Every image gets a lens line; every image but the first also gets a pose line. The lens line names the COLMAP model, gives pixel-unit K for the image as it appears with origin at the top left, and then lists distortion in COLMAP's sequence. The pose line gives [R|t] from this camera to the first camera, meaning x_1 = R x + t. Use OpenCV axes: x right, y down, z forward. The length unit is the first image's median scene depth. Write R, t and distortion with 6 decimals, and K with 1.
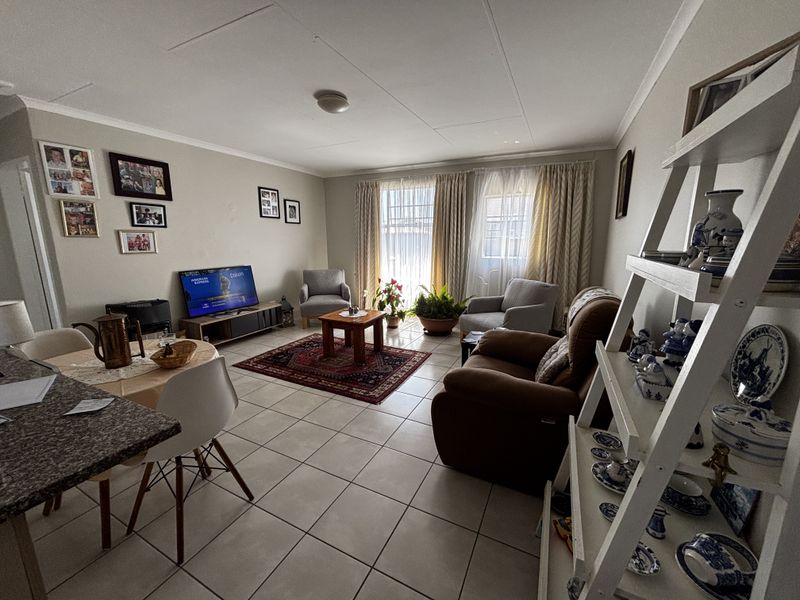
lens RADIAL K [[323.0, 0, 397.9], [0, 323.0, 299.5], [0, 0, 1]] dist [0.000948, 0.000142]
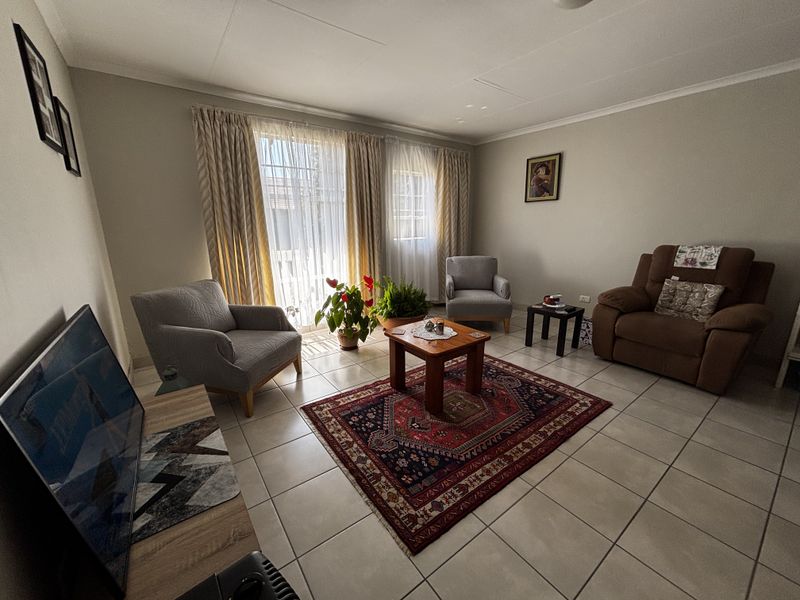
lens RADIAL K [[323.0, 0, 402.4], [0, 323.0, 299.7], [0, 0, 1]] dist [0.000948, 0.000142]
pose [[0.438429, -0.220263, 0.871358, -0.779597], [0.168706, 0.972440, 0.160929, -0.151131], [-0.882790, 0.076447, 0.463505, 0.805129]]
